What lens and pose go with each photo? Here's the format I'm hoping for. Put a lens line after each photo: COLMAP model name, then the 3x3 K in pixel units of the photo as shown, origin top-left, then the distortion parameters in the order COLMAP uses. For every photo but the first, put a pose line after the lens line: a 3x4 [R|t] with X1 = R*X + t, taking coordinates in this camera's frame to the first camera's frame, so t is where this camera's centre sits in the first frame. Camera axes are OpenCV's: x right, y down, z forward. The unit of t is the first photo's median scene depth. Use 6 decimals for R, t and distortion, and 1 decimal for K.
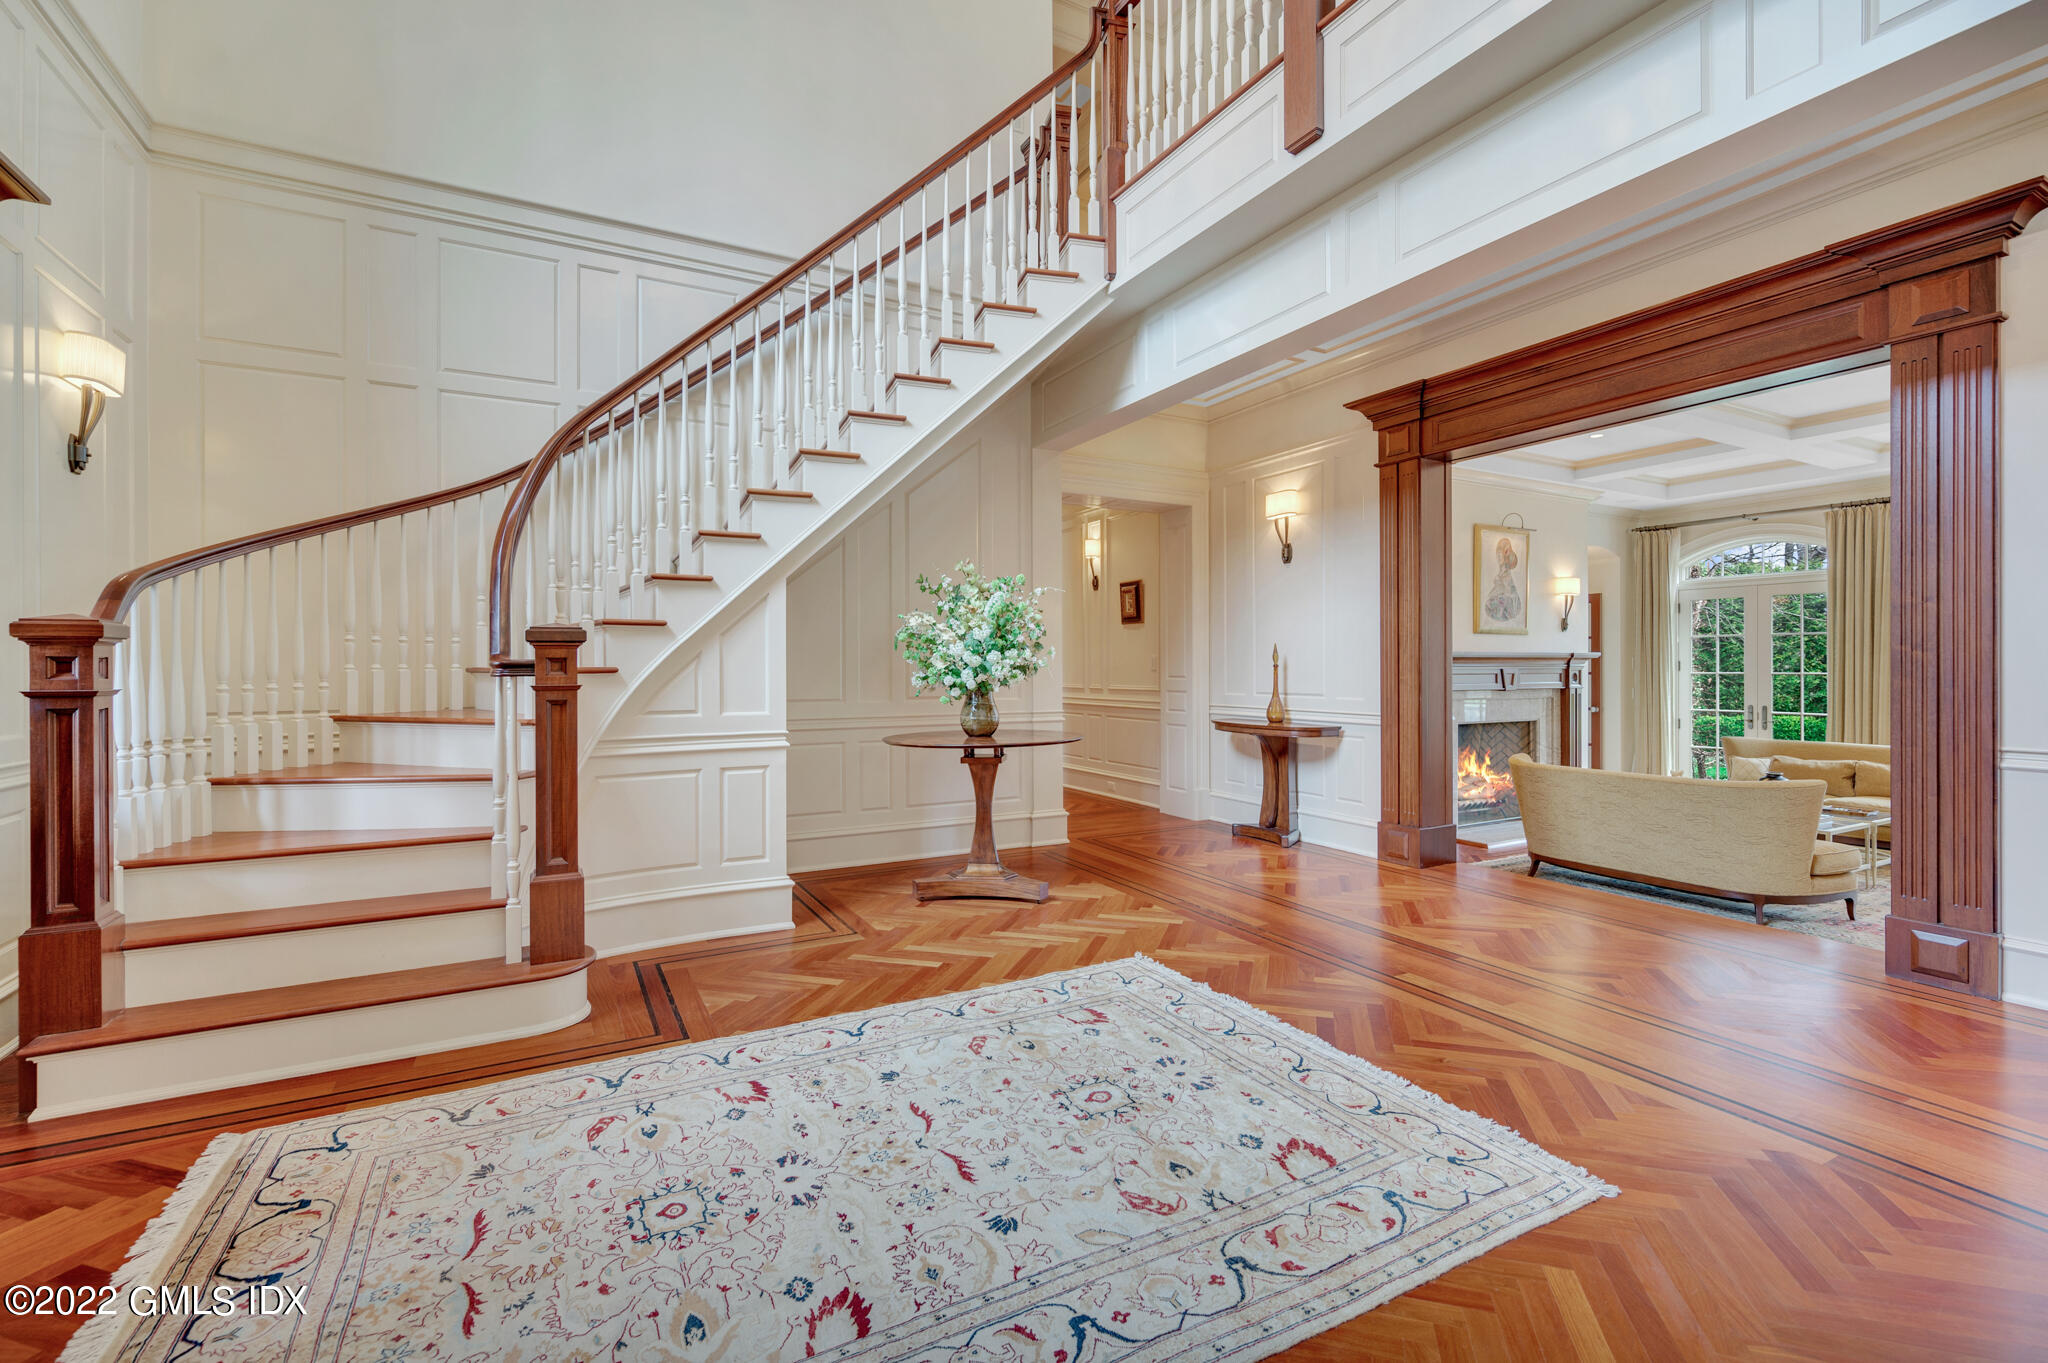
lens RADIAL K [[897.9, 0, 1033.9], [0, 897.9, 678.2], [0, 0, 1]] dist [-0.001360, -0.000816]
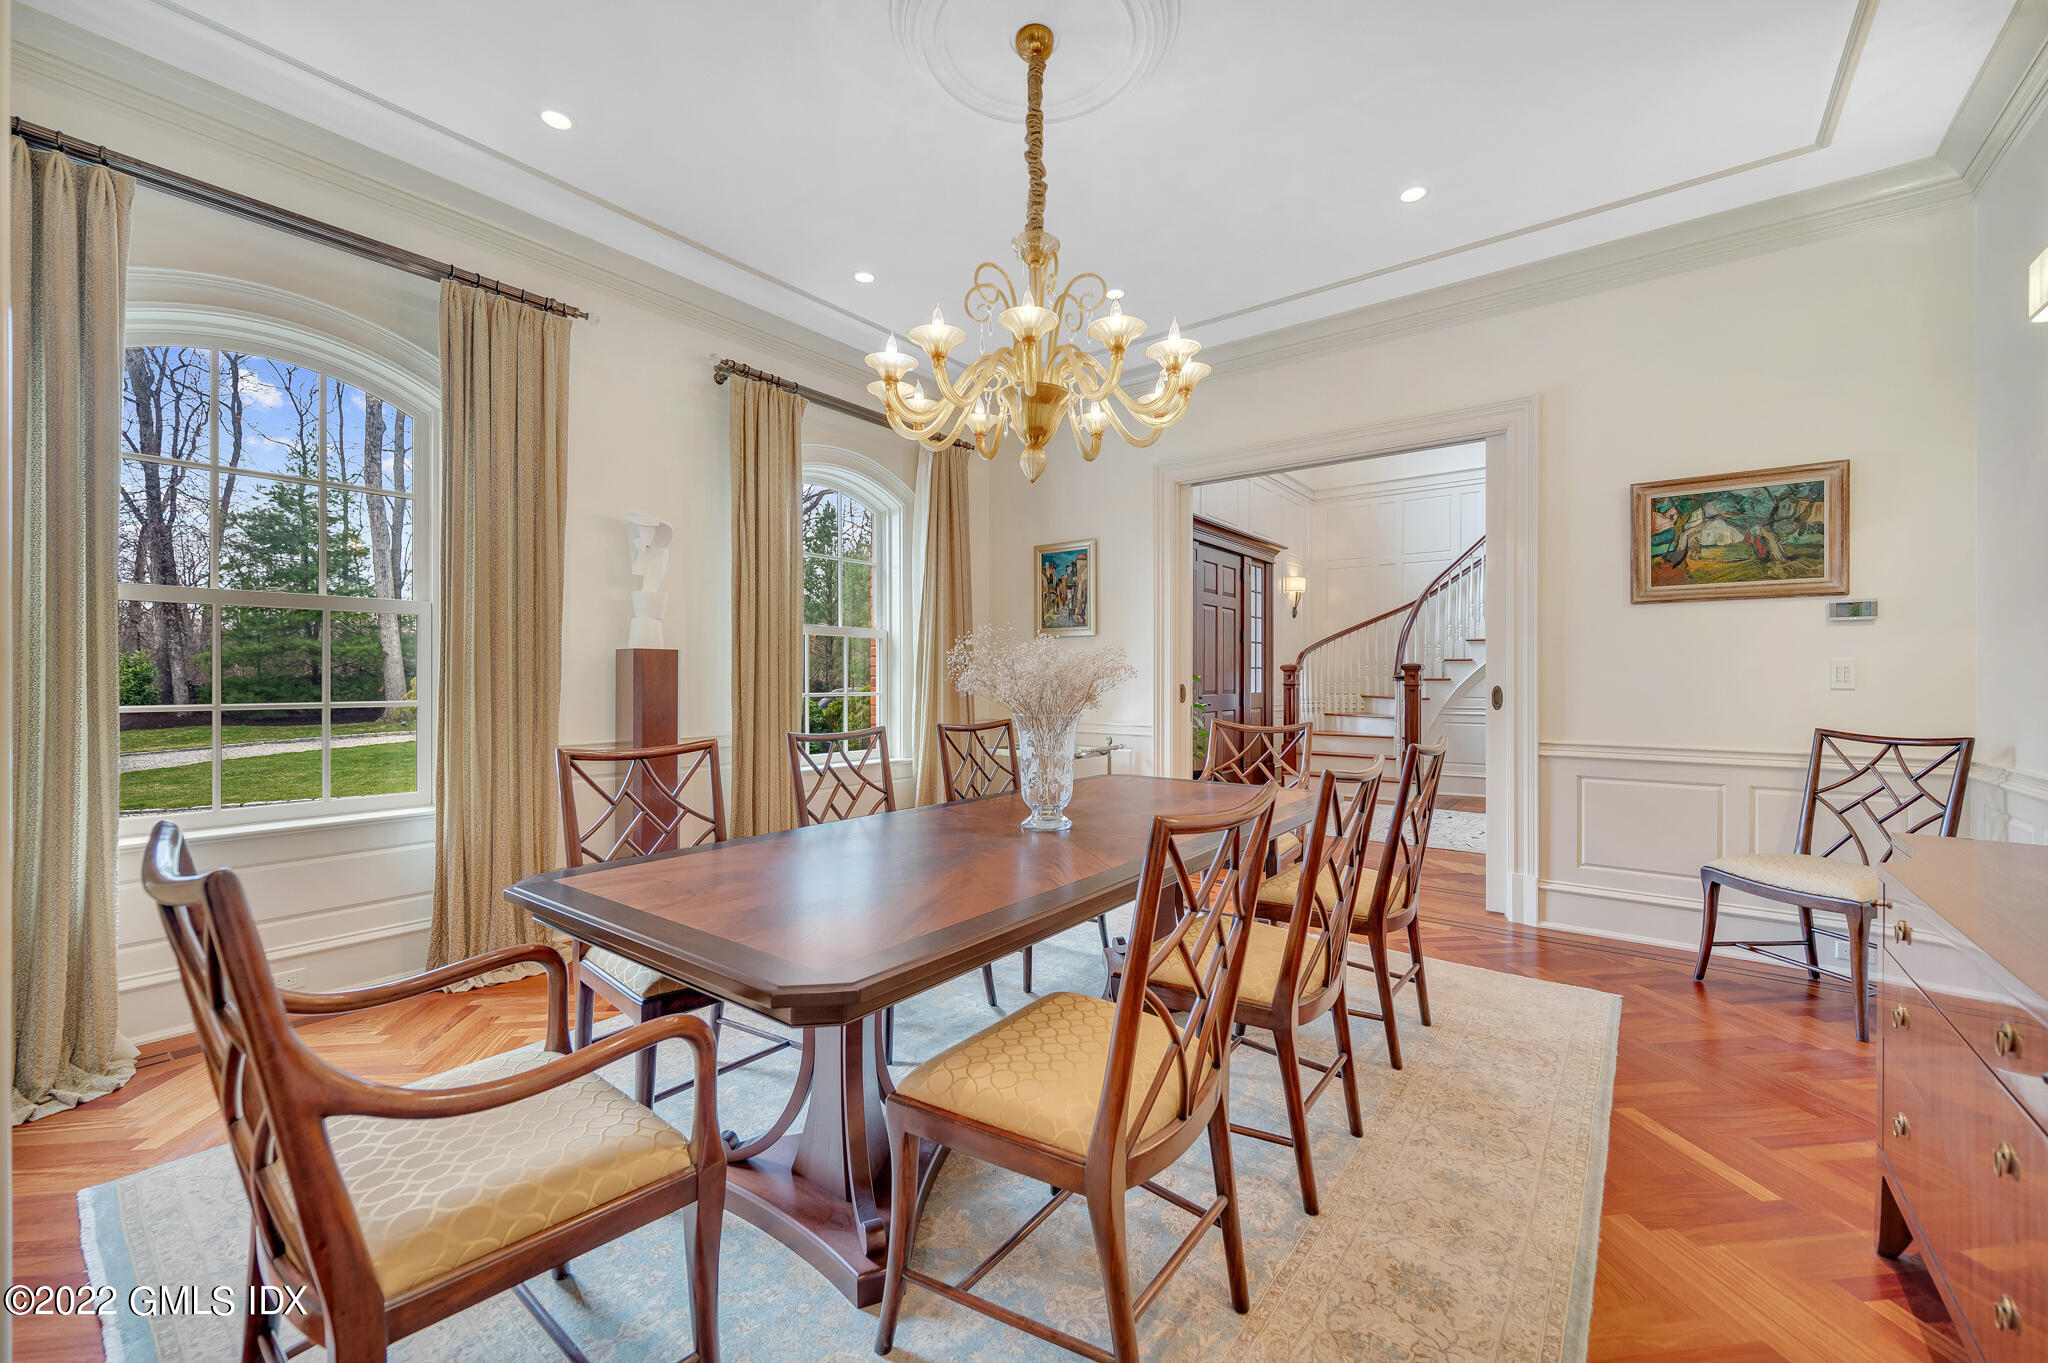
lens RADIAL K [[806.9, 0, 1021.5], [0, 806.9, 674.9], [0, 0, 1]] dist [0.001194, -0.000189]
pose [[0.399709, 0.001660, -0.916641, 1.327105], [-0.013657, 0.999898, -0.004144, 0.005747], [0.916540, 0.014175, 0.399691, -1.171227]]
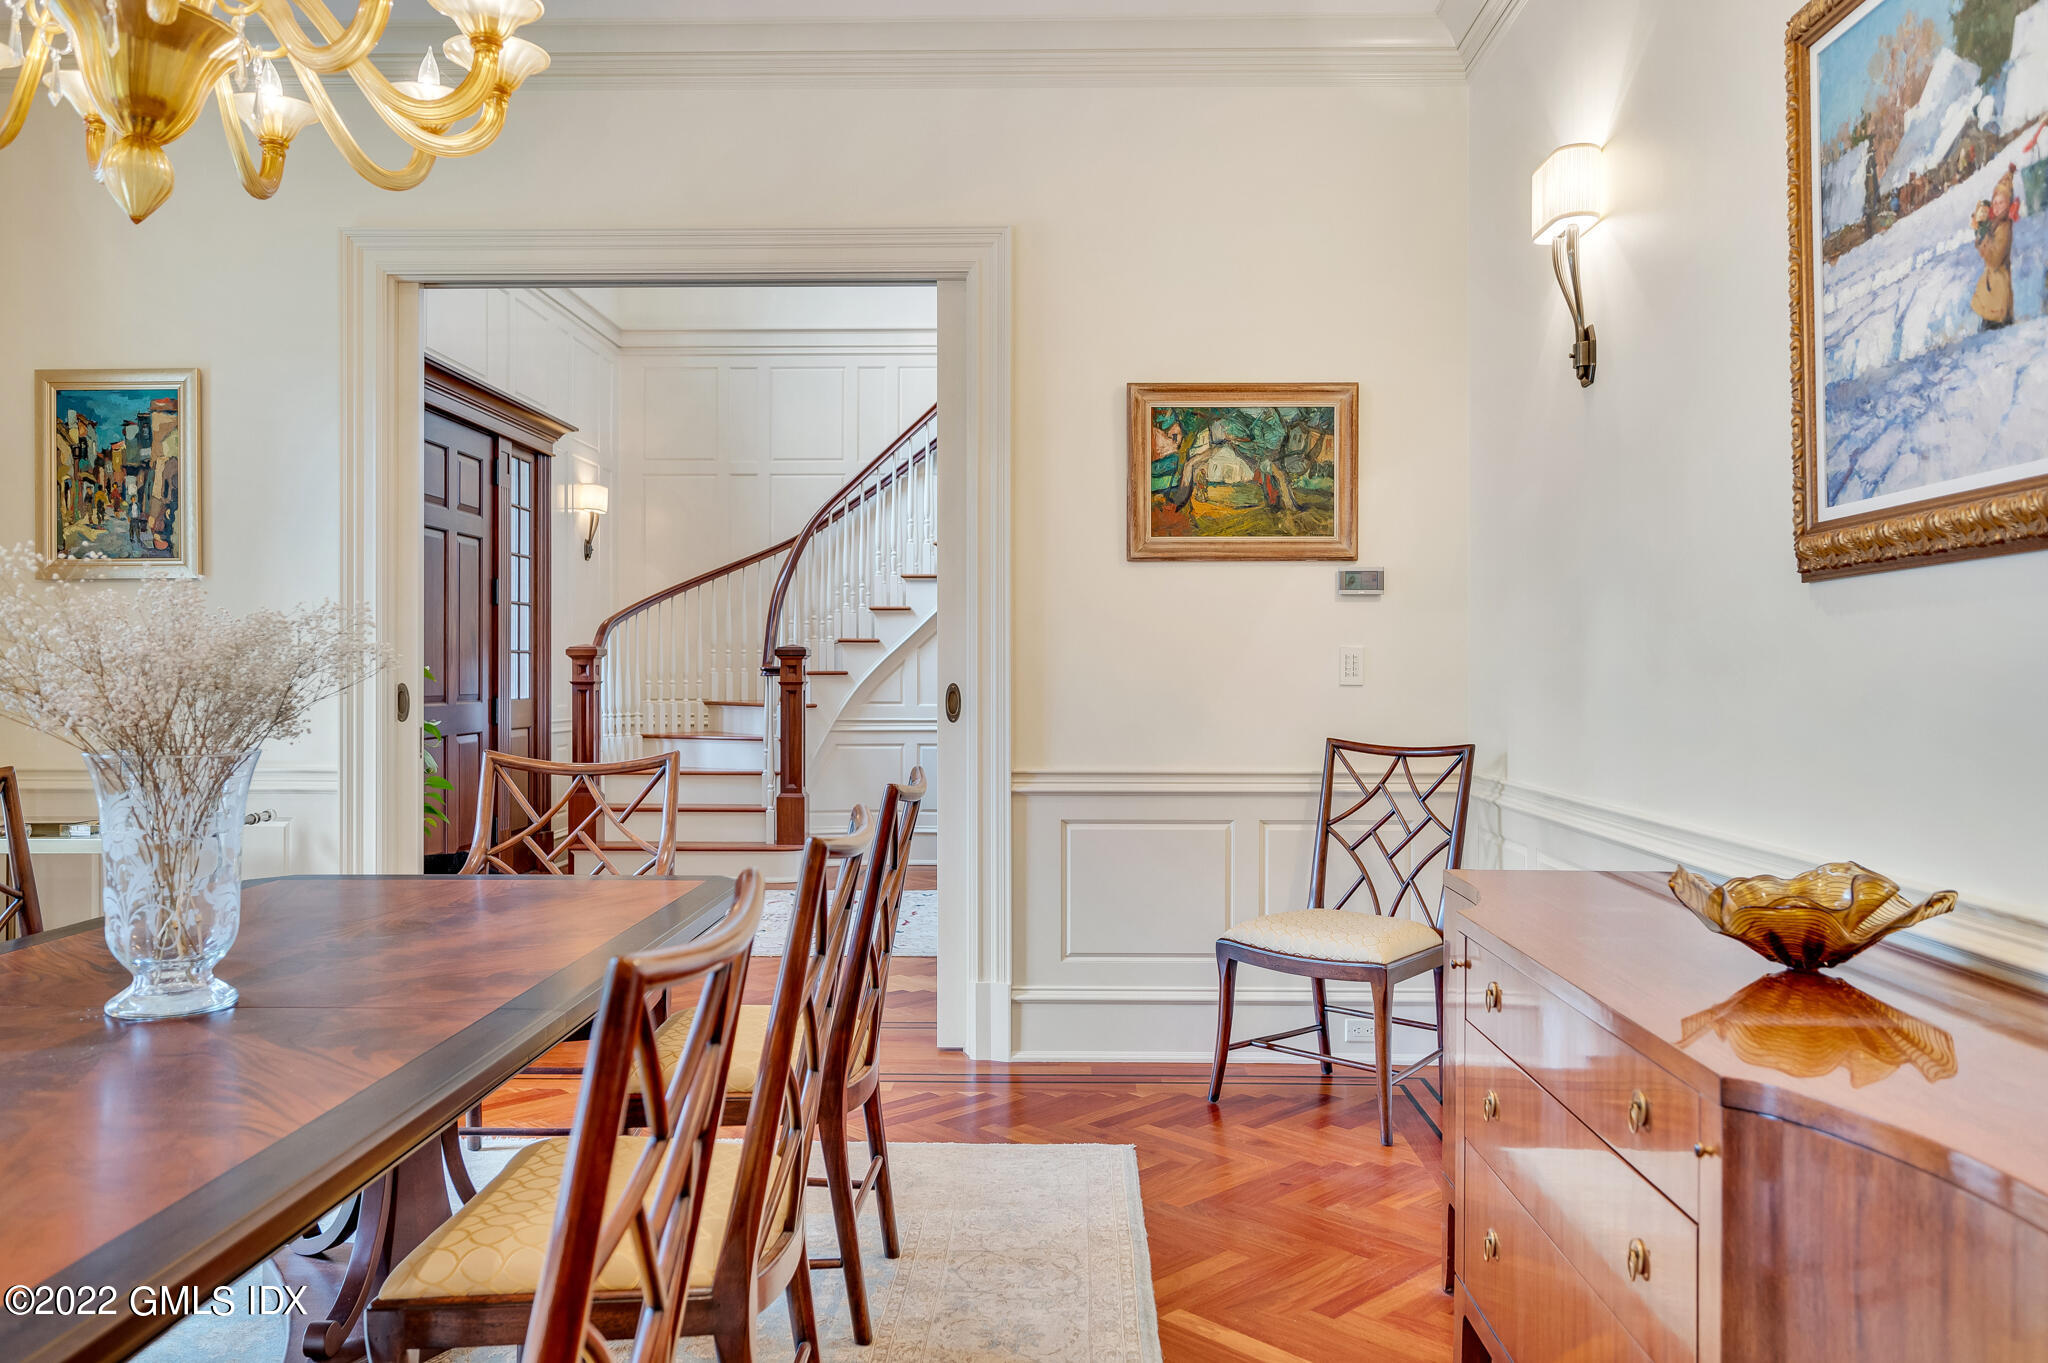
lens RADIAL K [[1498.5, 0, 1023.8], [0, 1498.5, 667.4], [0, 0, 1]] dist [-0.002664, 0.006434]
pose [[0.865347, 0.003648, -0.501161, 1.248982], [-0.010293, 0.999892, -0.010495, 0.006492], [0.501068, 0.014240, 0.865291, -1.211900]]
